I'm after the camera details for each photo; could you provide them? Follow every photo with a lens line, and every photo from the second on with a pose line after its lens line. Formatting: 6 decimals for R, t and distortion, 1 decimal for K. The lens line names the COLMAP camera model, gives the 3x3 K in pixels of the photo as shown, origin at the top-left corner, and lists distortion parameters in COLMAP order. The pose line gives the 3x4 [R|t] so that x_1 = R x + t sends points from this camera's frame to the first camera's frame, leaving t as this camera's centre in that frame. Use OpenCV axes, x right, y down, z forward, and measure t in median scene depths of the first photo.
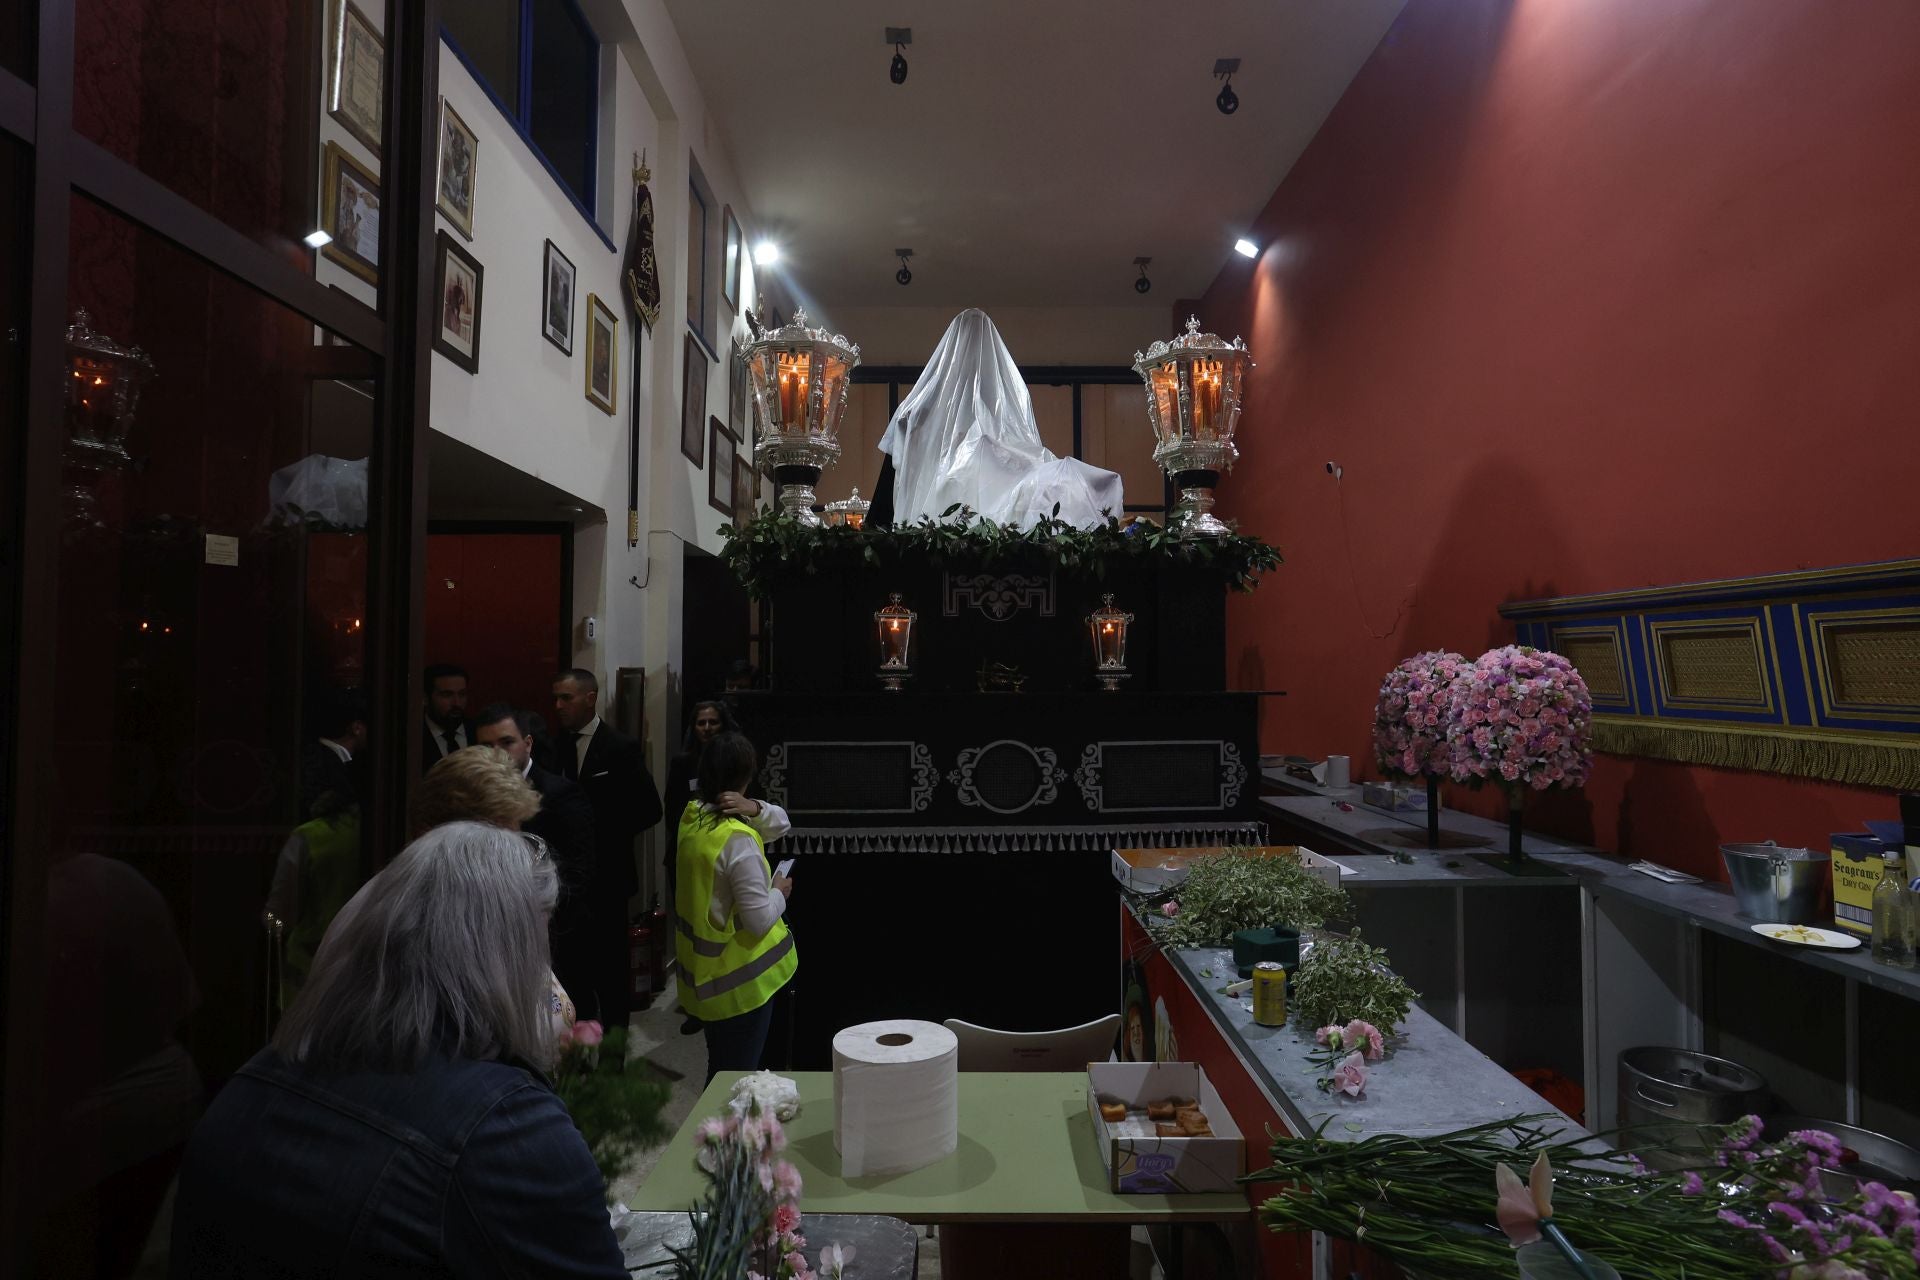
lens RADIAL K [[1034.2, 0, 971.0], [0, 1034.2, 638.1], [0, 0, 1]] dist [-0.070671, 0.066008]
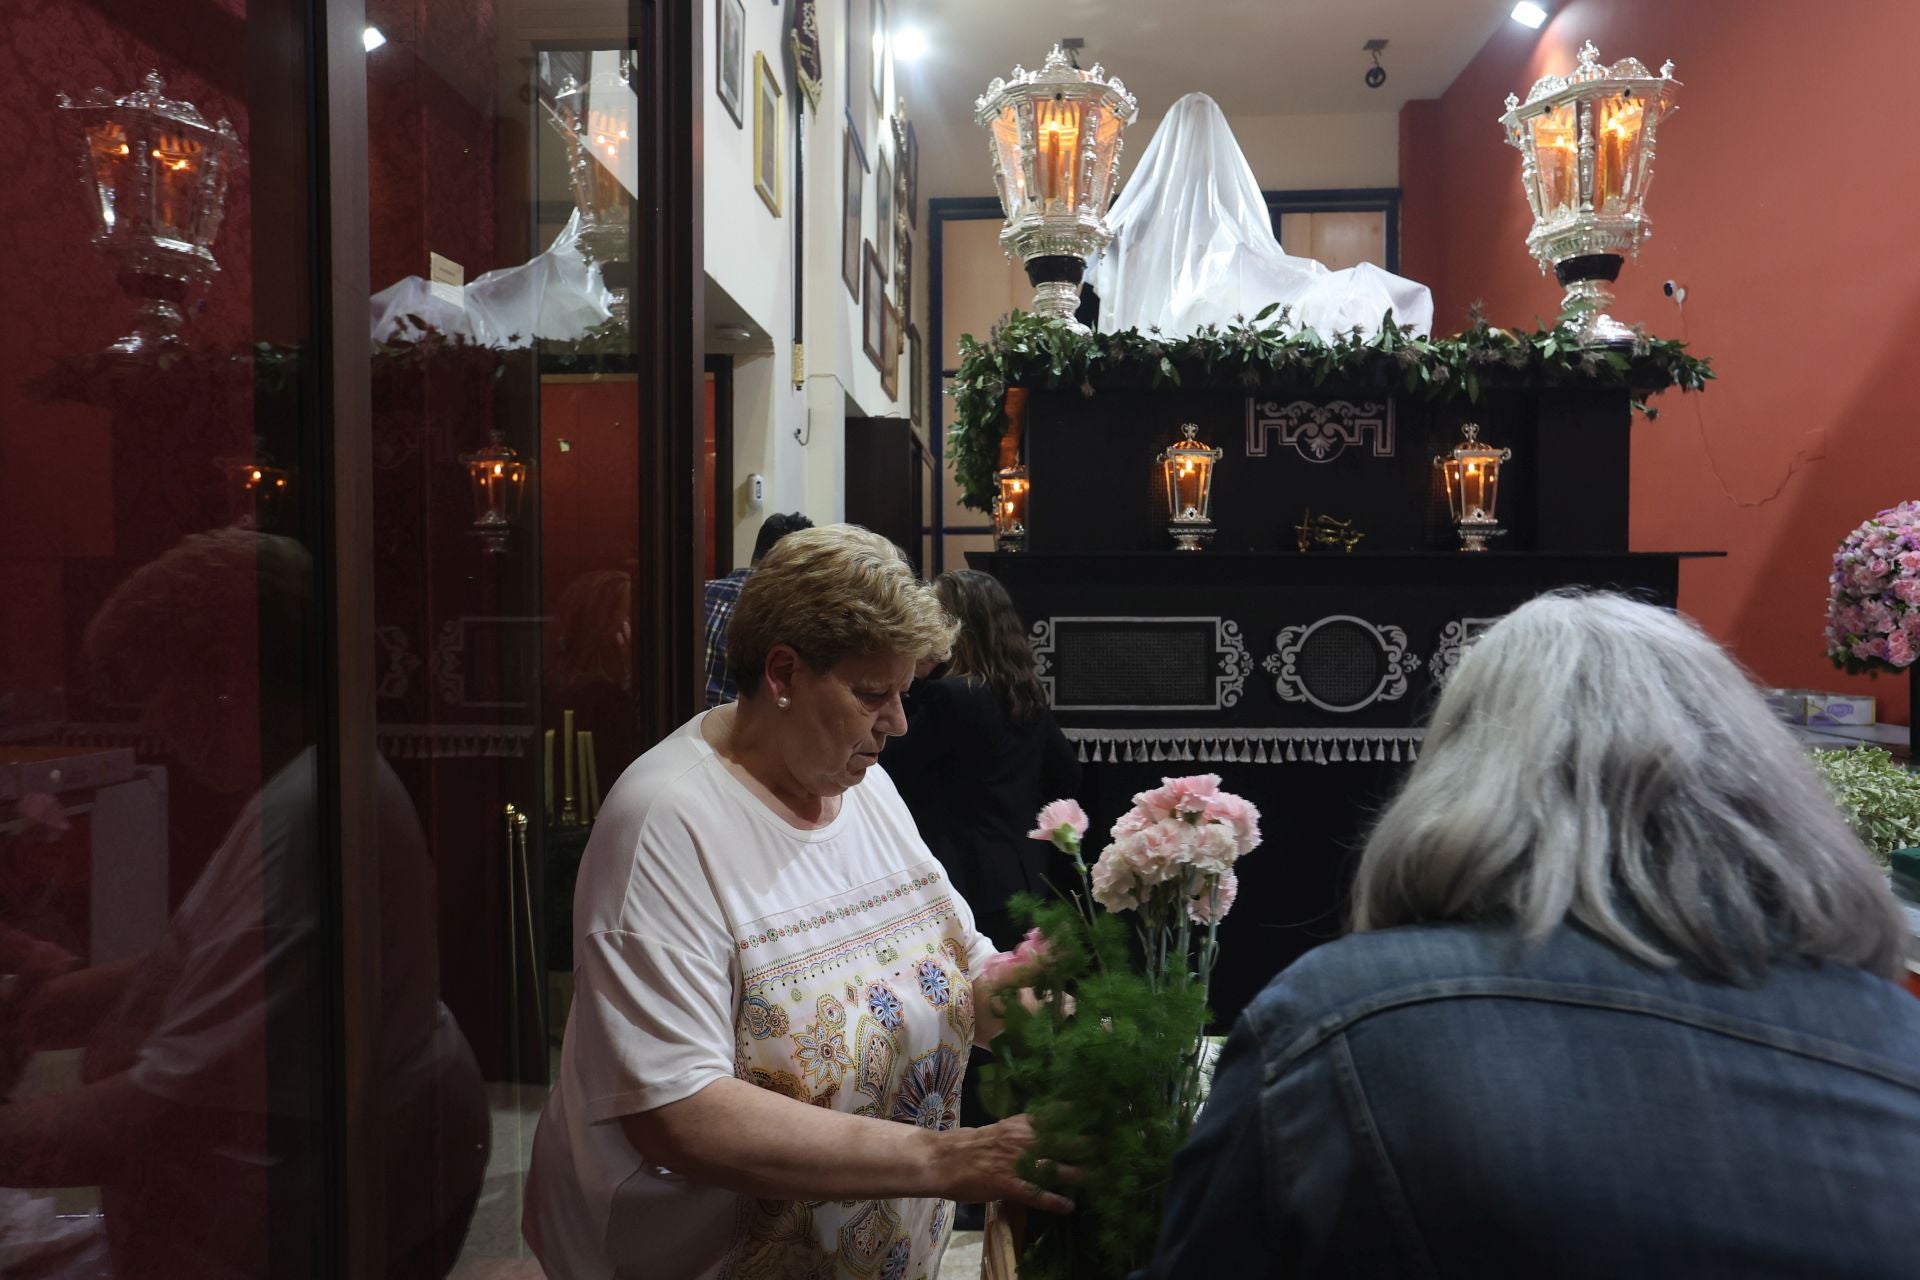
lens RADIAL K [[1187.4, 0, 969.2], [0, 1187.4, 630.1], [0, 0, 1]] dist [-0.049152, 0.059574]
pose [[0.997317, 0.002110, -0.073167, -0.174241], [0.002359, 0.998139, 0.060938, 0.055547], [0.073160, -0.060947, 0.995456, 0.113623]]
